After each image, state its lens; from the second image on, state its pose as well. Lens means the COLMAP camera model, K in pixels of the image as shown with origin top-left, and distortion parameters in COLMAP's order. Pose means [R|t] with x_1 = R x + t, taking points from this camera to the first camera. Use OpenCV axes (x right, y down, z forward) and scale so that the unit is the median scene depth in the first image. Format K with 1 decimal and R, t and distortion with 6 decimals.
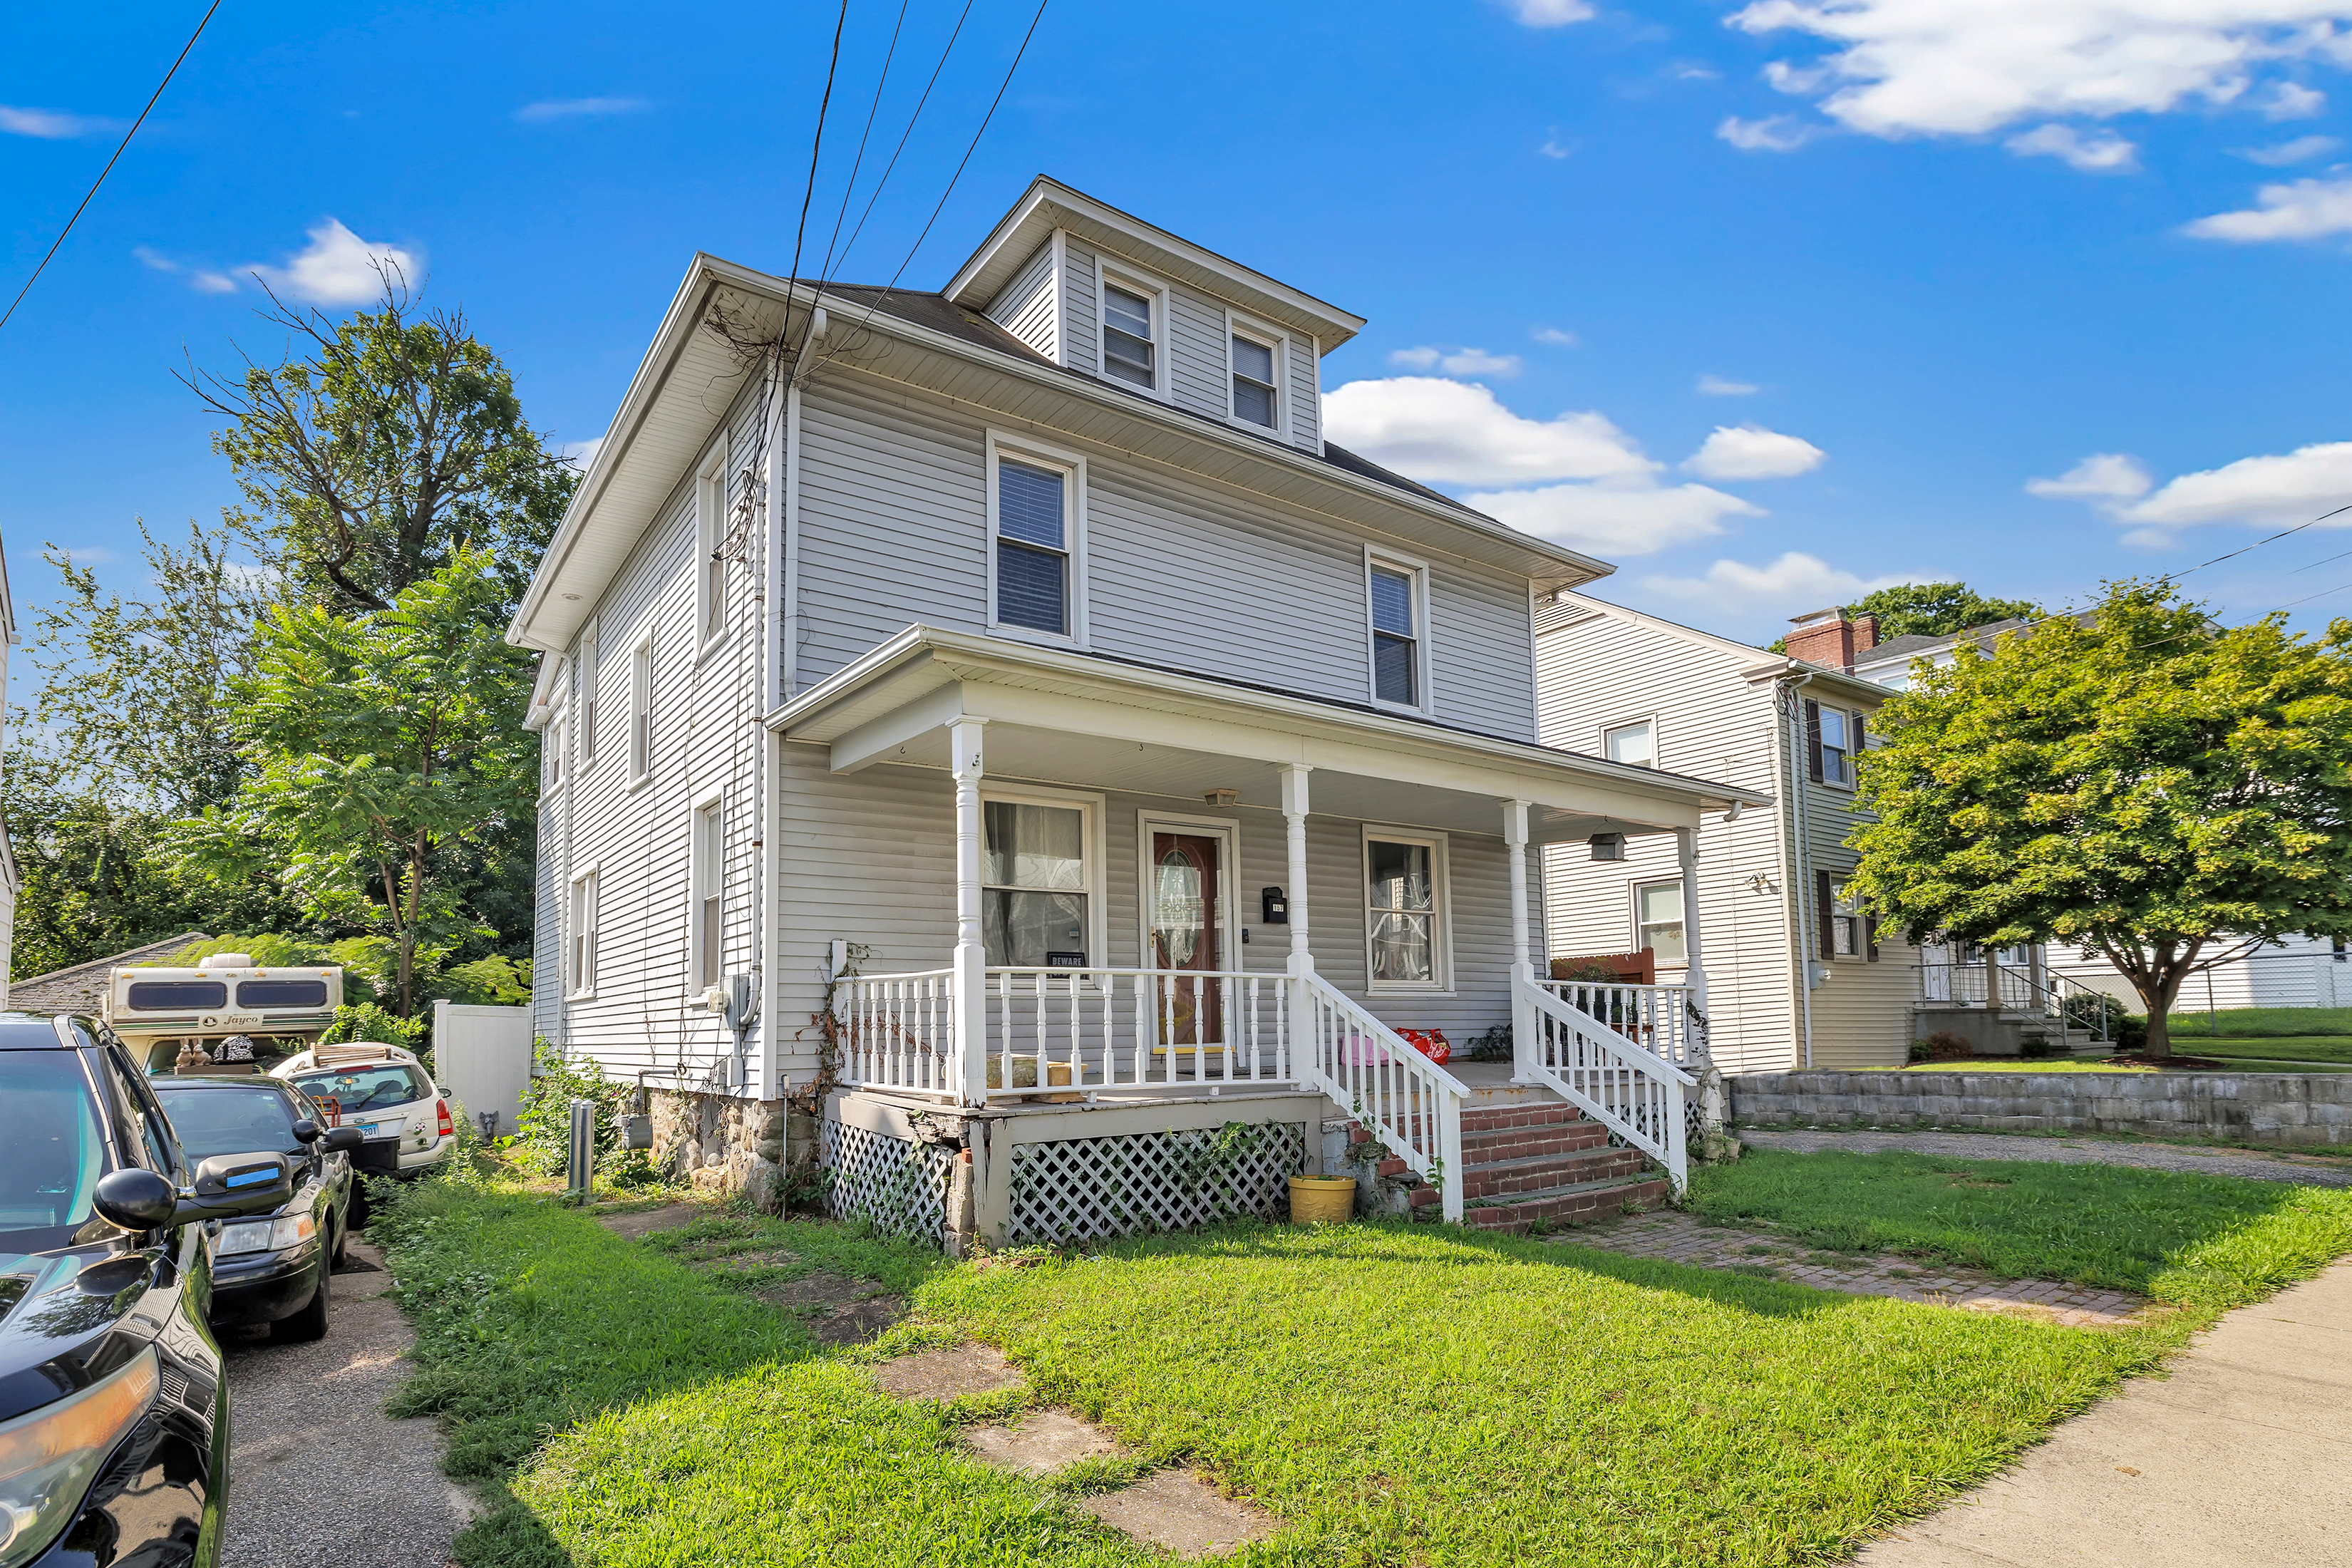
lens RADIAL K [[1205.9, 0, 1185.3], [0, 1205.9, 944.9], [0, 0, 1]] dist [-0.002915, -0.001386]
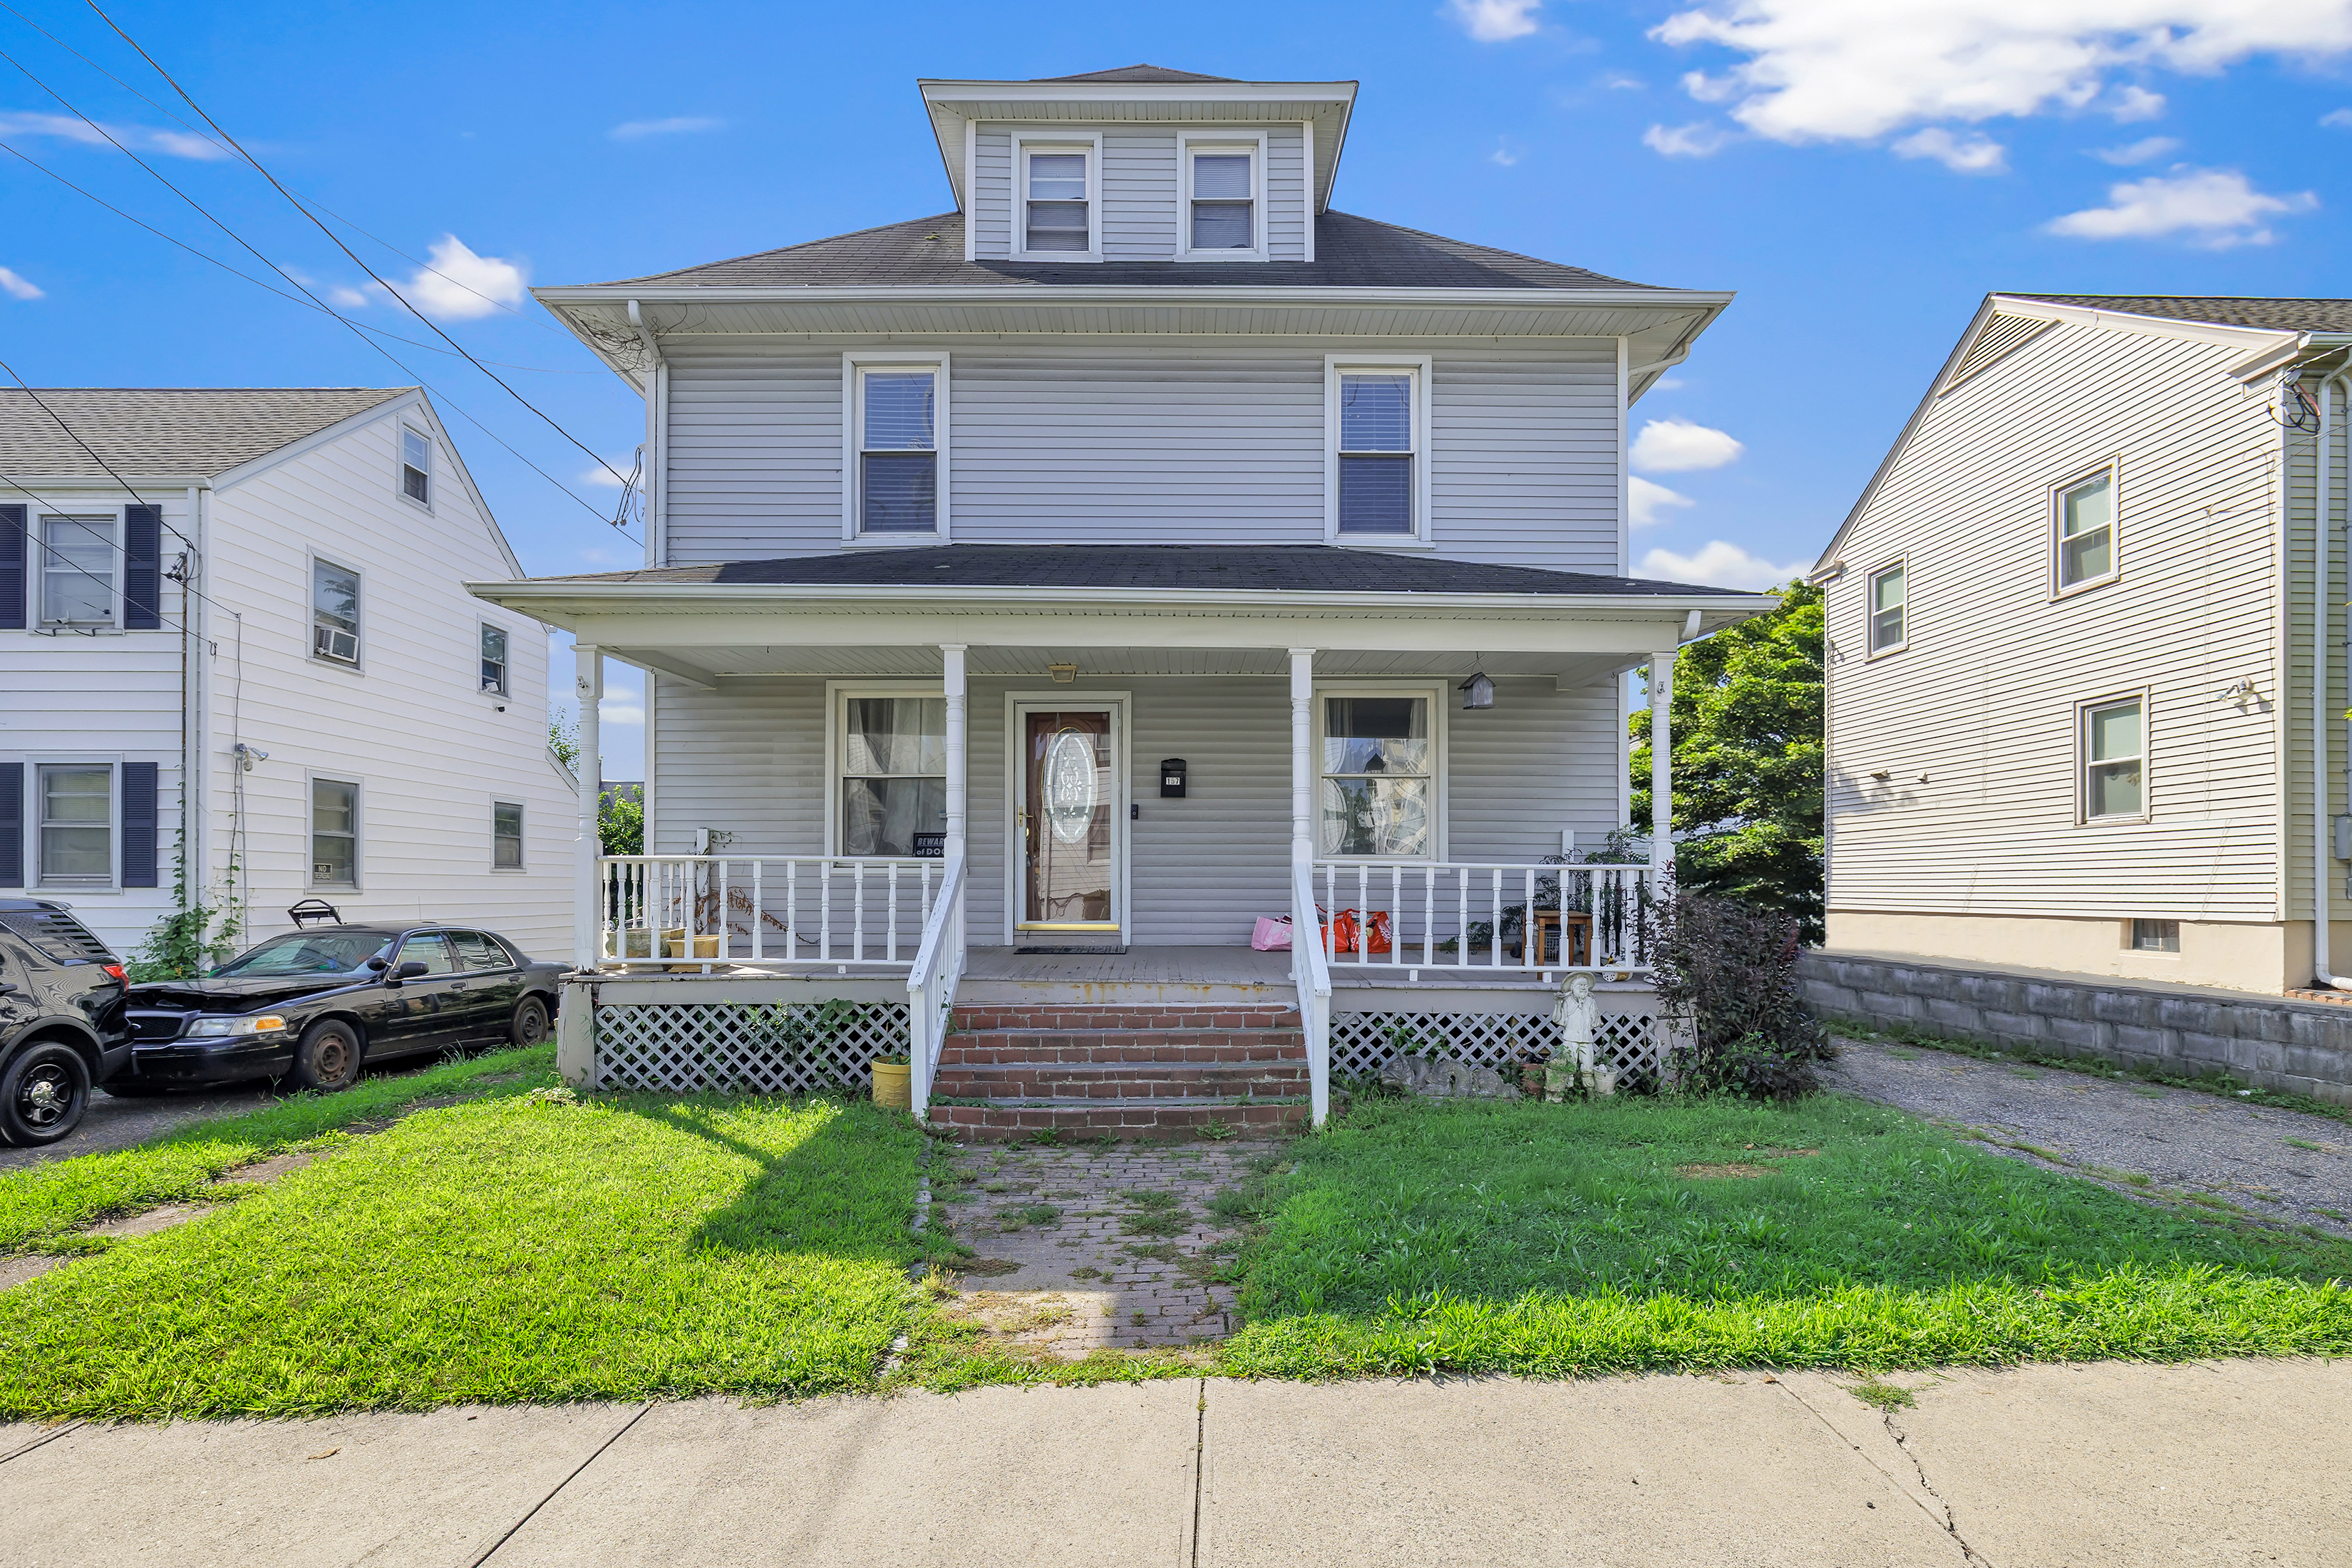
lens RADIAL K [[1205.9, 0, 1268.0], [0, 1205.9, 894.4], [0, 0, 1]] dist [-0.002915, -0.001386]
pose [[0.821074, 0.019601, -0.570486, 0.914793], [0.025544, 0.997147, 0.071025, -0.009893], [0.570250, -0.072889, 0.818231, 0.346082]]
